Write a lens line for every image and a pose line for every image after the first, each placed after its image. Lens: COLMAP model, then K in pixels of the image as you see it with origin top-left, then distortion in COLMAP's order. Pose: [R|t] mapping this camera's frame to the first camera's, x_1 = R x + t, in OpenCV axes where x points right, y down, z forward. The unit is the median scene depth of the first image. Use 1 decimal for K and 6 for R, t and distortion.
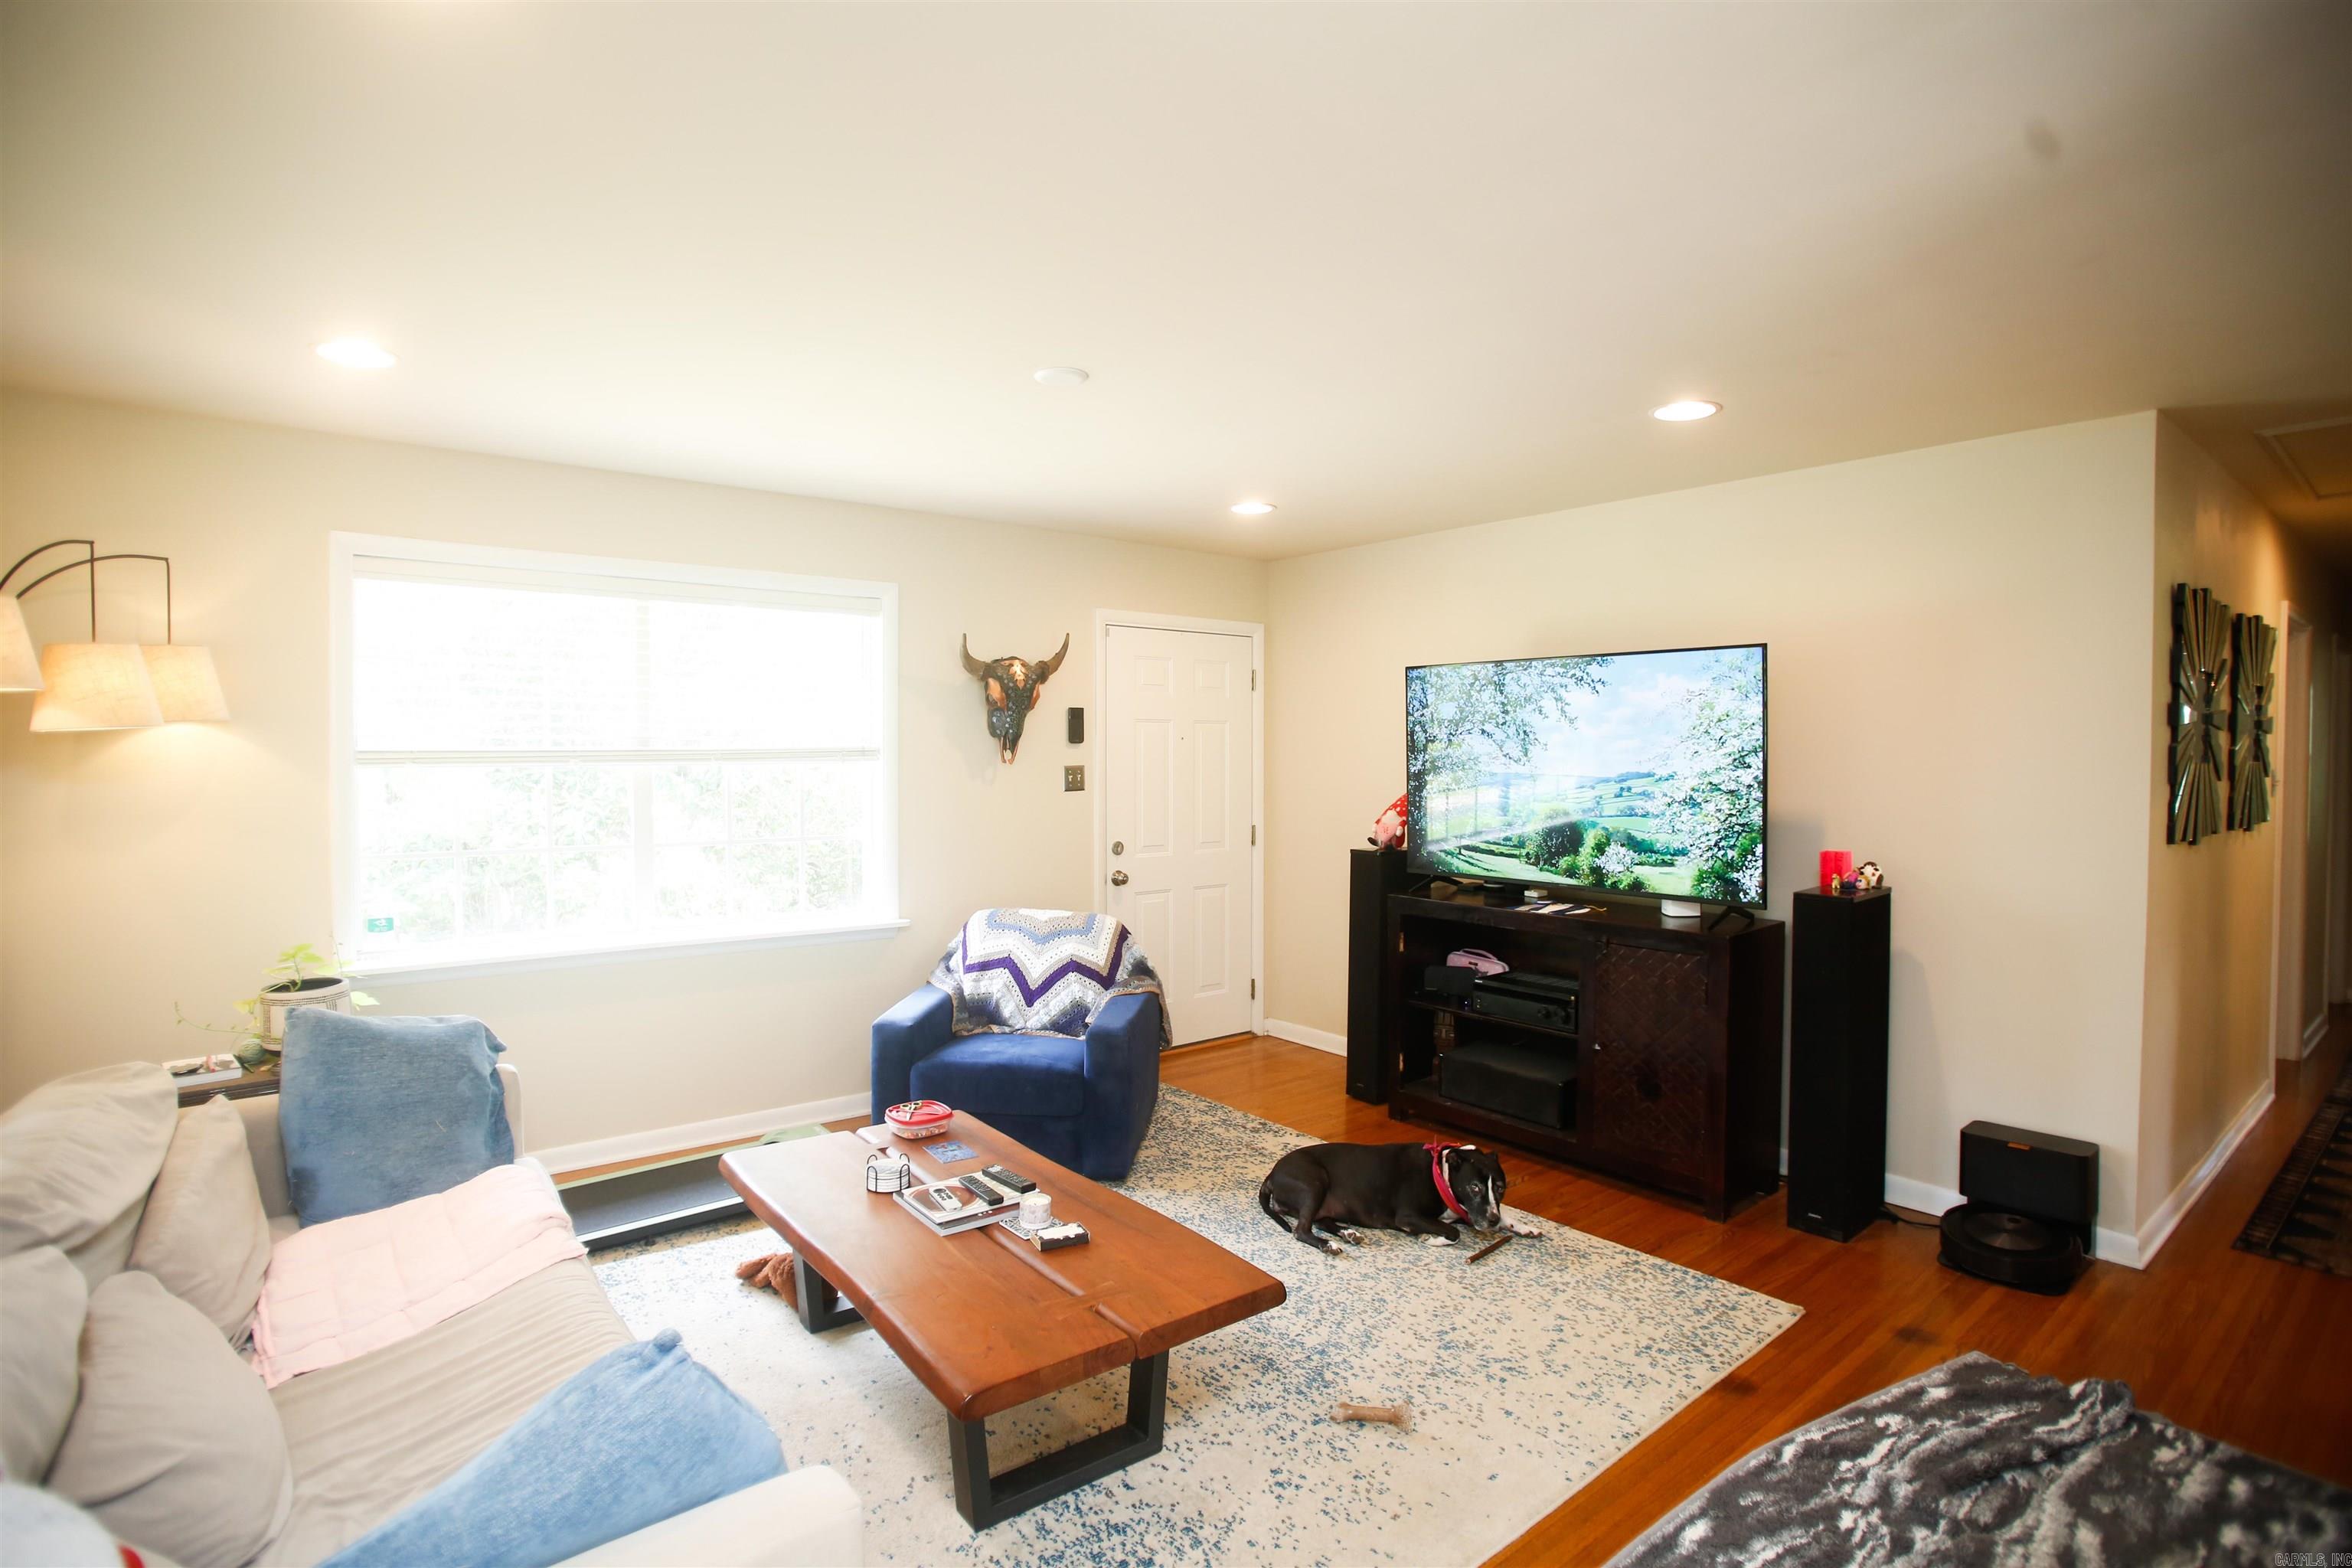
lens RADIAL K [[1144.1, 0, 1169.2], [0, 1144.1, 780.9], [0, 0, 1]] dist [-0.093286, 0.041733]
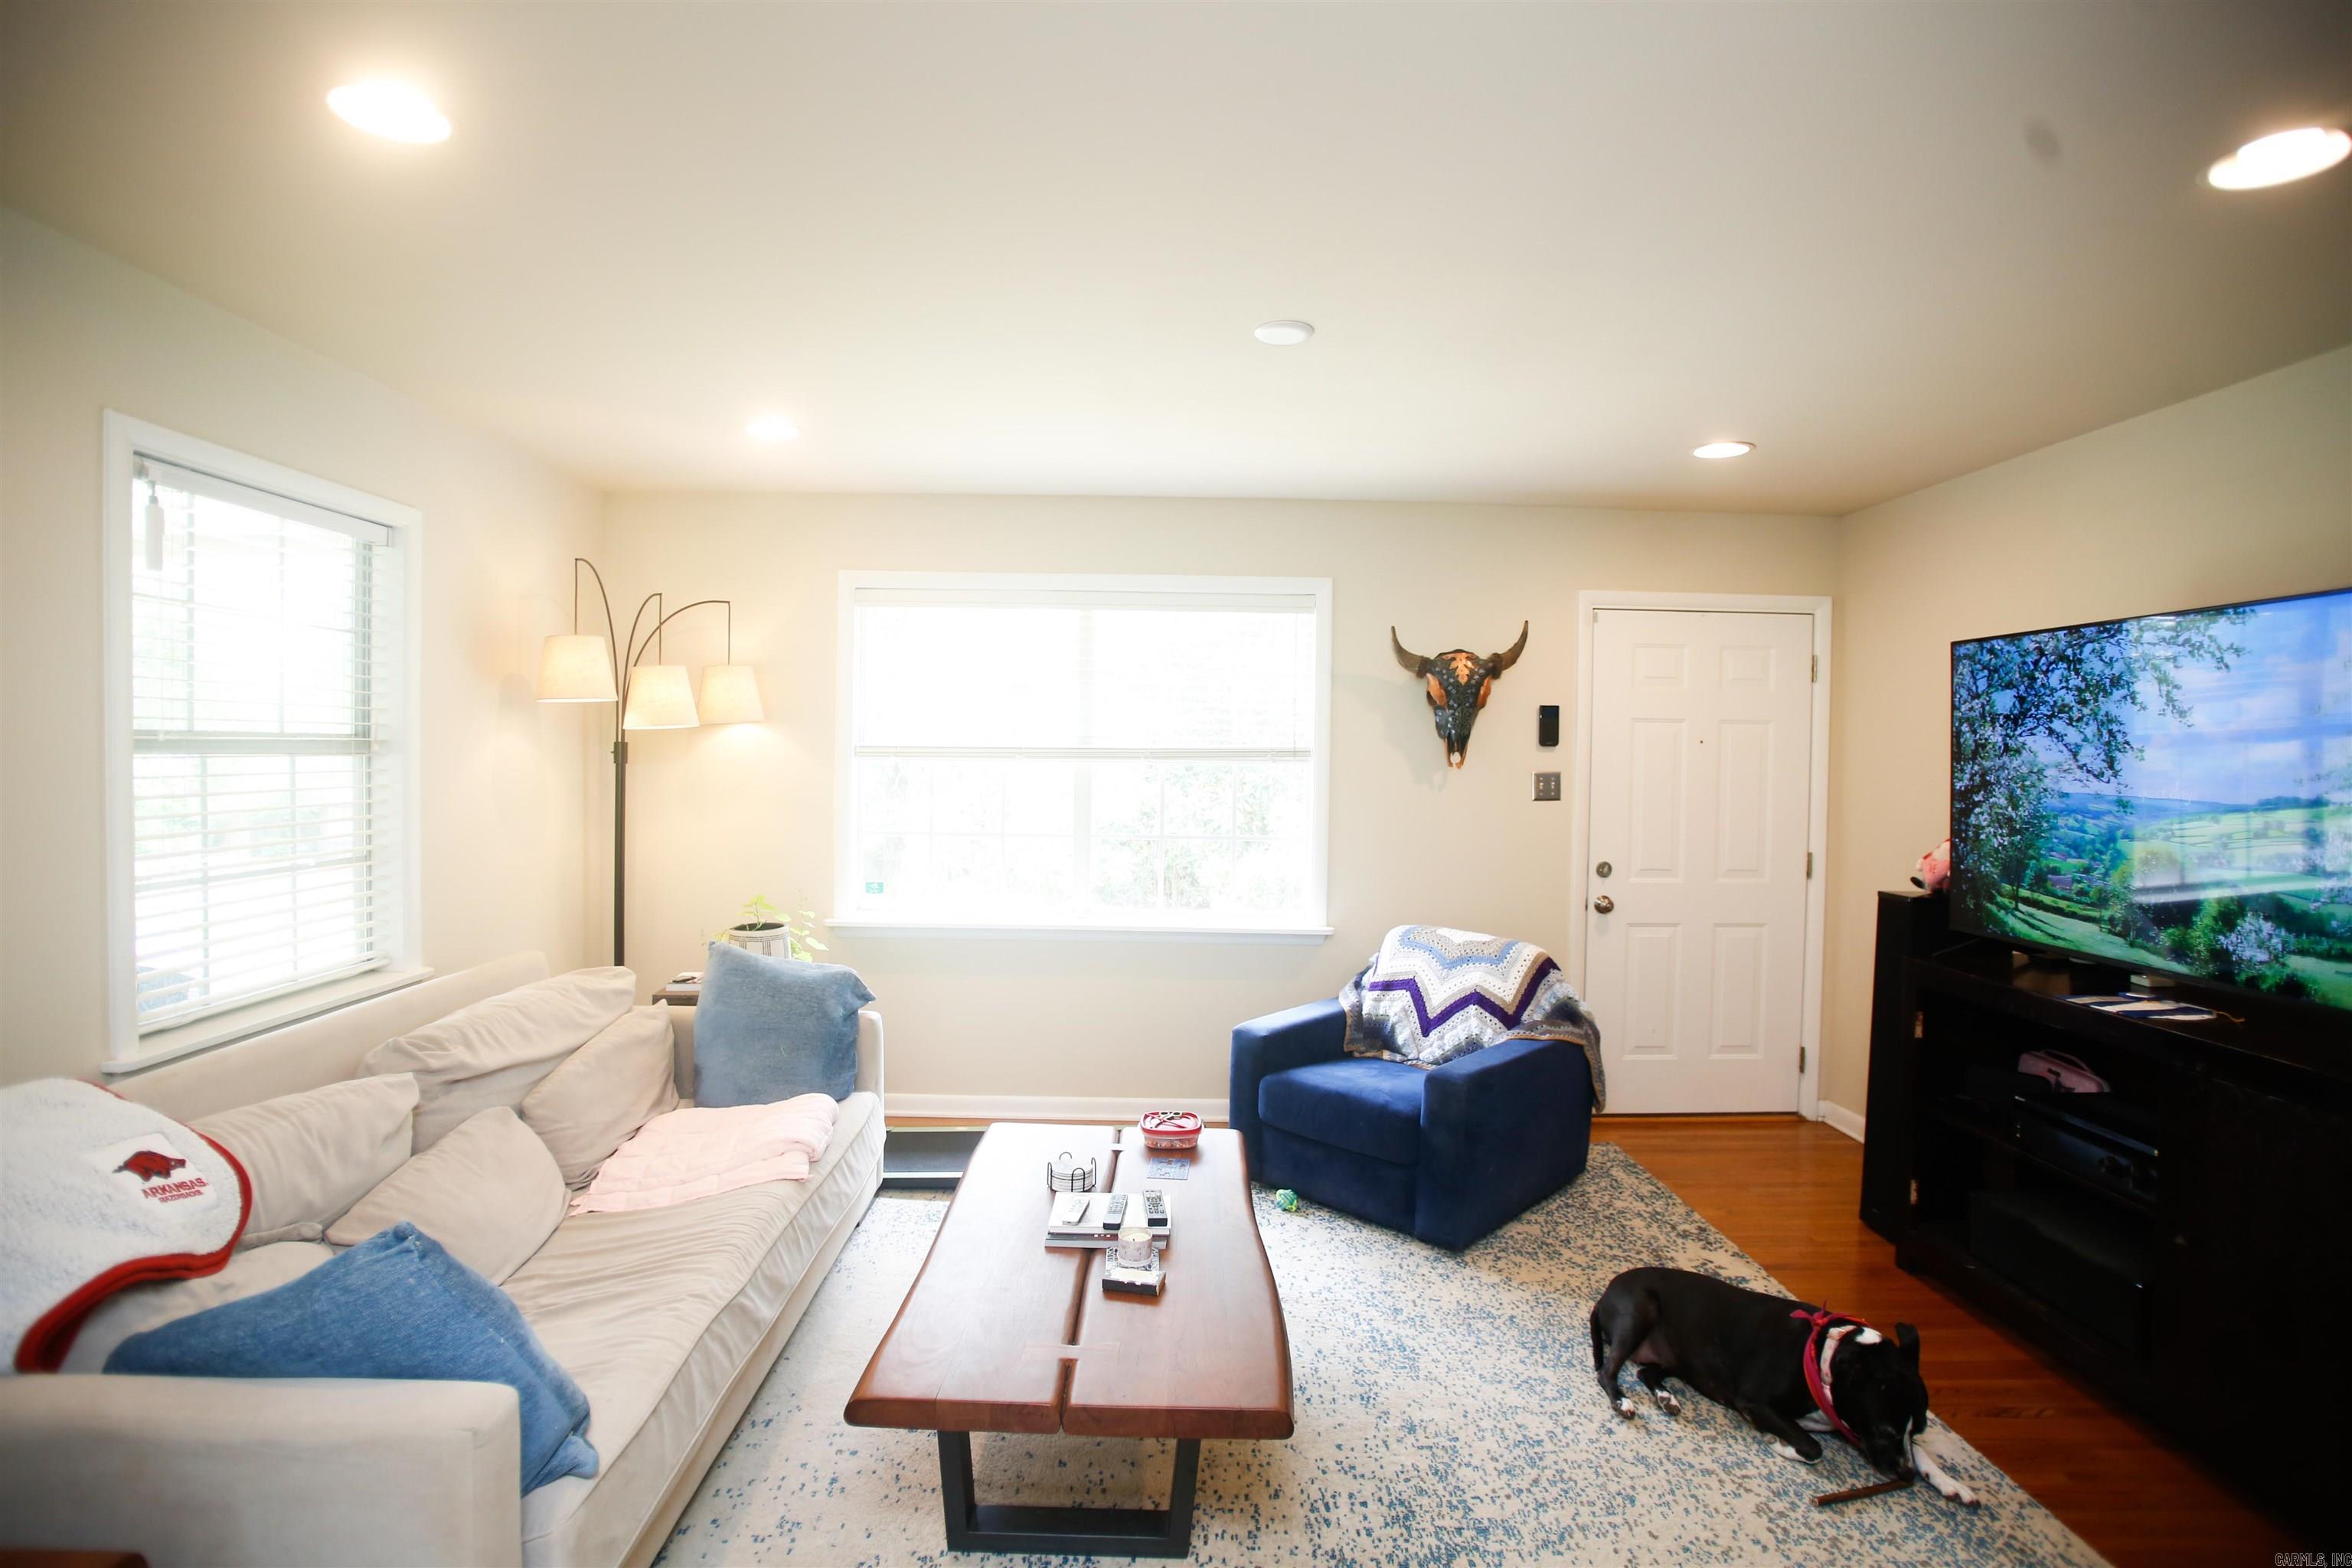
lens RADIAL K [[1144.1, 0, 1169.2], [0, 1144.1, 780.9], [0, 0, 1]] dist [-0.093286, 0.041733]
pose [[0.789167, 0.024110, -0.613706, 0.263971], [-0.027442, 0.999615, 0.003982, -0.002217], [0.613566, 0.013699, 0.789525, 0.163802]]
